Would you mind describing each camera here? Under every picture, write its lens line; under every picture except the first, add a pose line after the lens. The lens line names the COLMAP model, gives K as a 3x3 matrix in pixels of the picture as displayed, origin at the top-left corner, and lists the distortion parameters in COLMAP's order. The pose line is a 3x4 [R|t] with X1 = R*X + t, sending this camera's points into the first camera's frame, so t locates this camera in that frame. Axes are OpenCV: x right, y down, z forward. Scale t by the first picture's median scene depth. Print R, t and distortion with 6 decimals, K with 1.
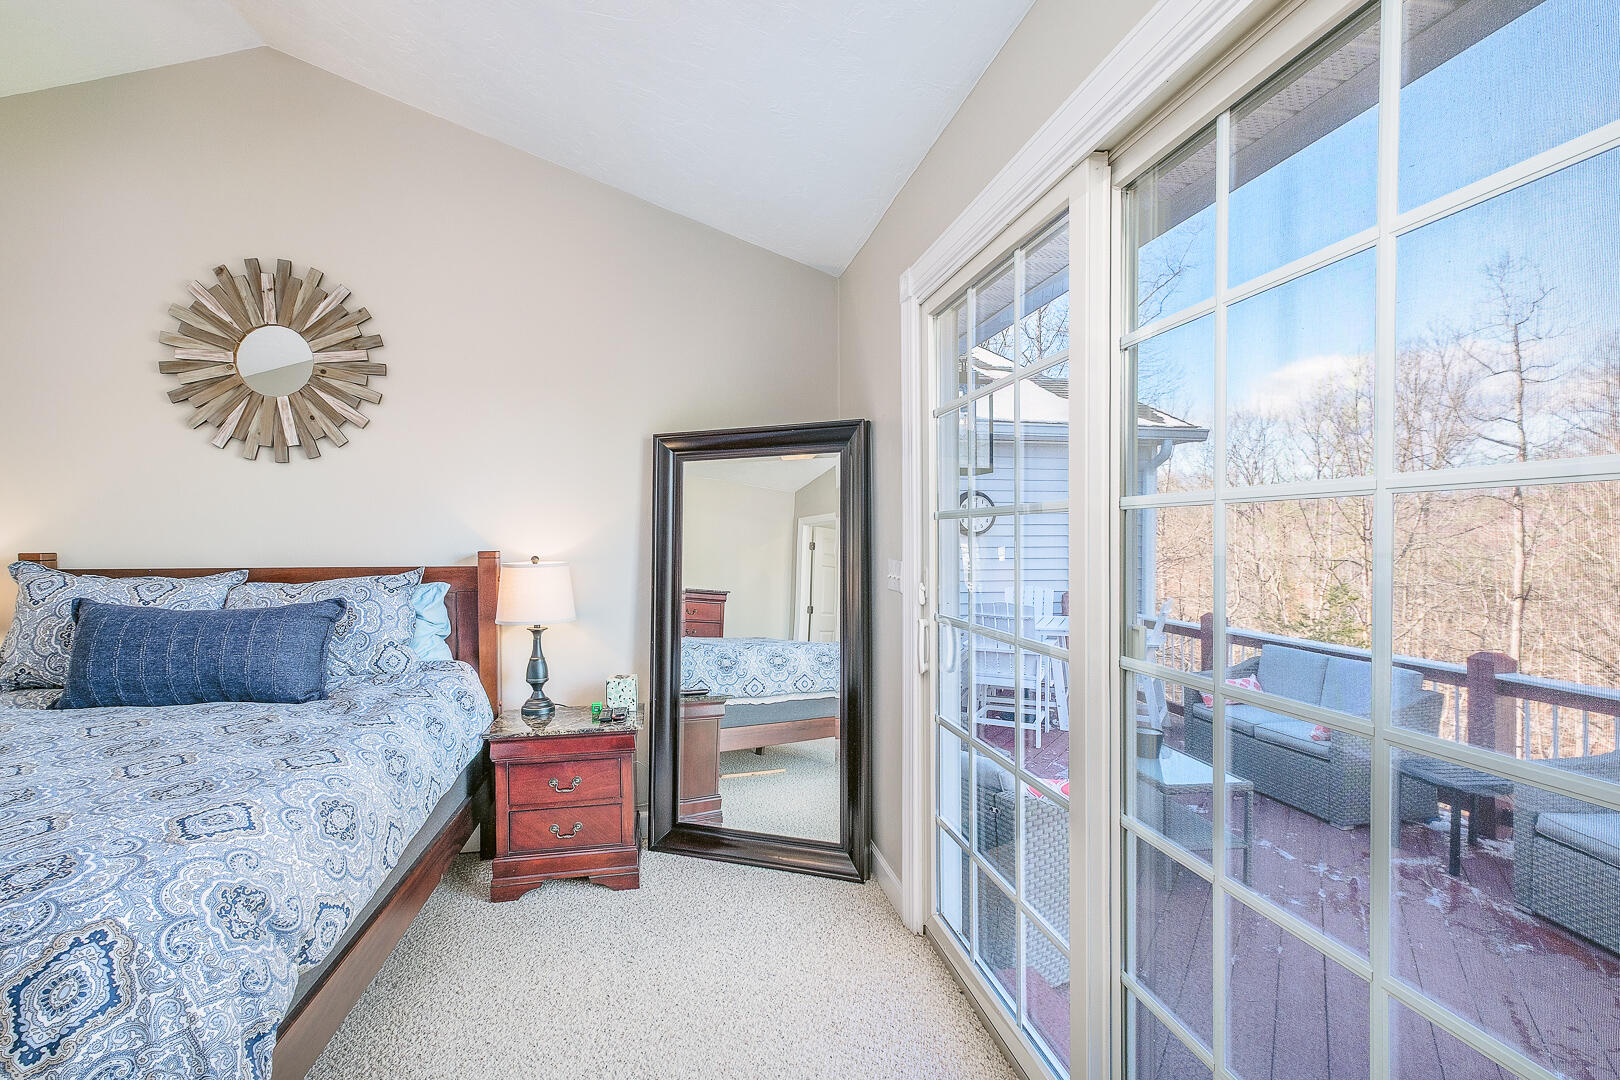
lens RADIAL K [[753.6, 0, 817.9], [0, 753.6, 542.8], [0, 0, 1]] dist [0.039091, 0.000734]
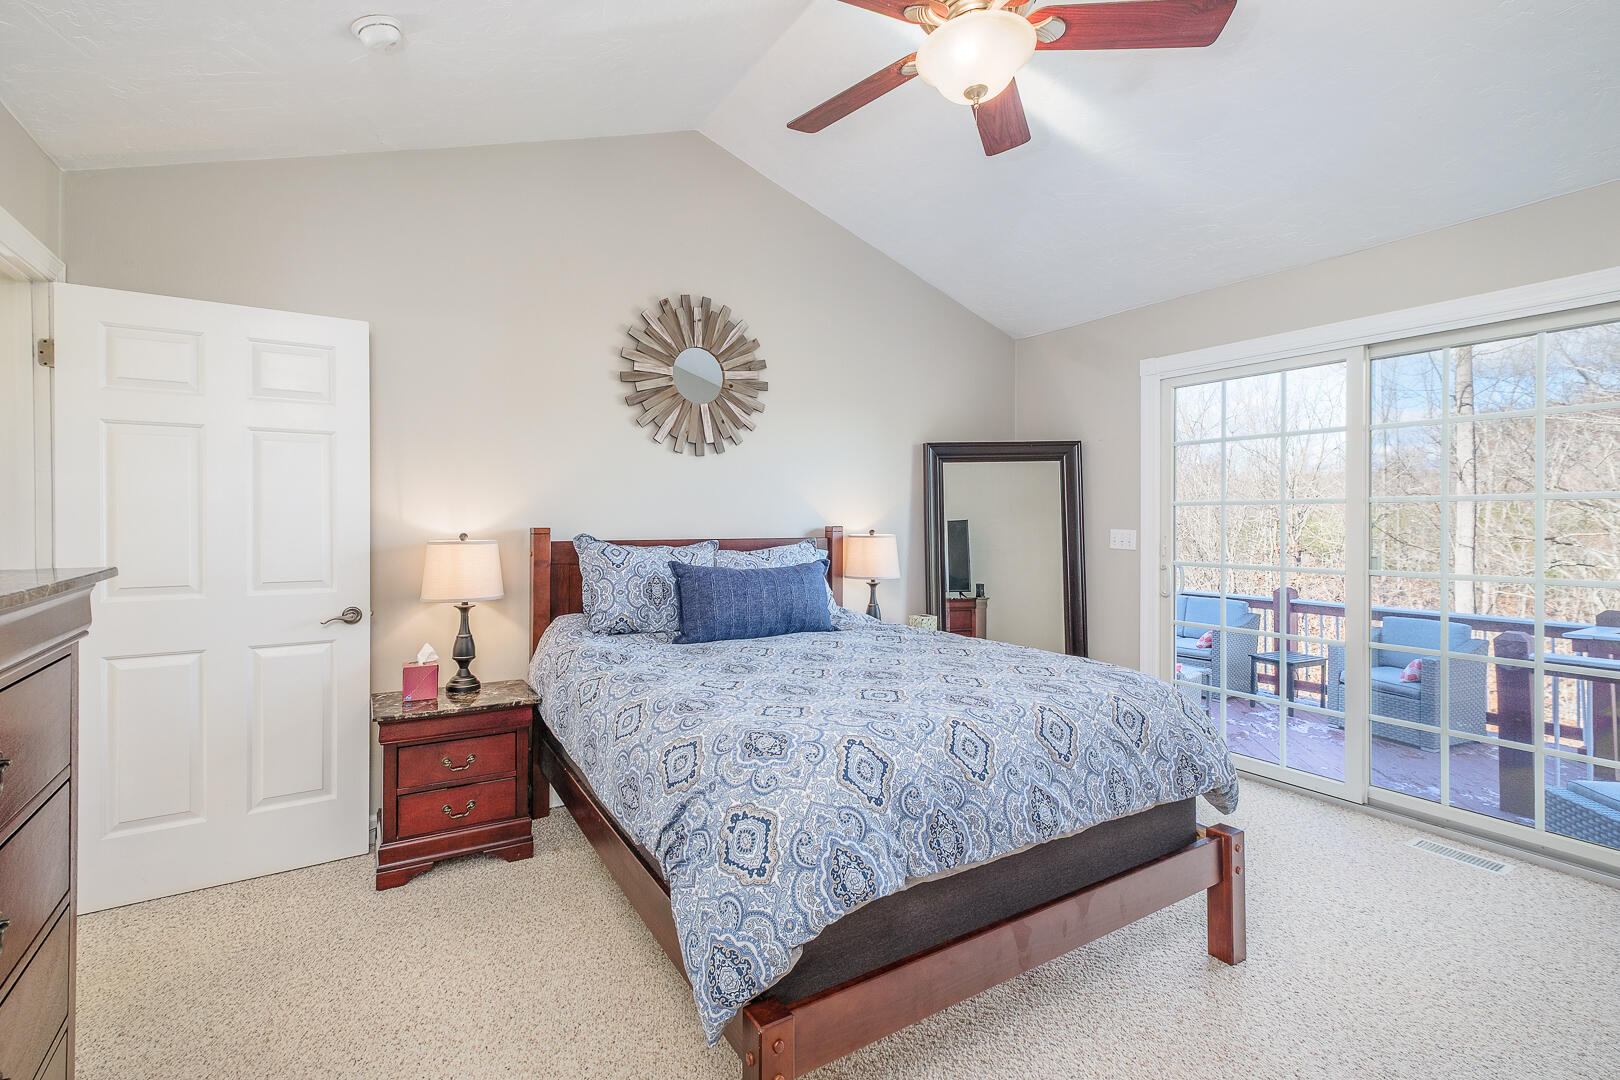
lens RADIAL K [[720.4, 0, 803.5], [0, 720.4, 526.8], [0, 0, 1]] dist [0.018940, -0.000061]
pose [[0.937838, 0.001744, 0.347070, -0.945701], [-0.003855, 0.999978, 0.005393, 0.005302], [-0.347053, -0.006396, 0.937824, -0.174859]]
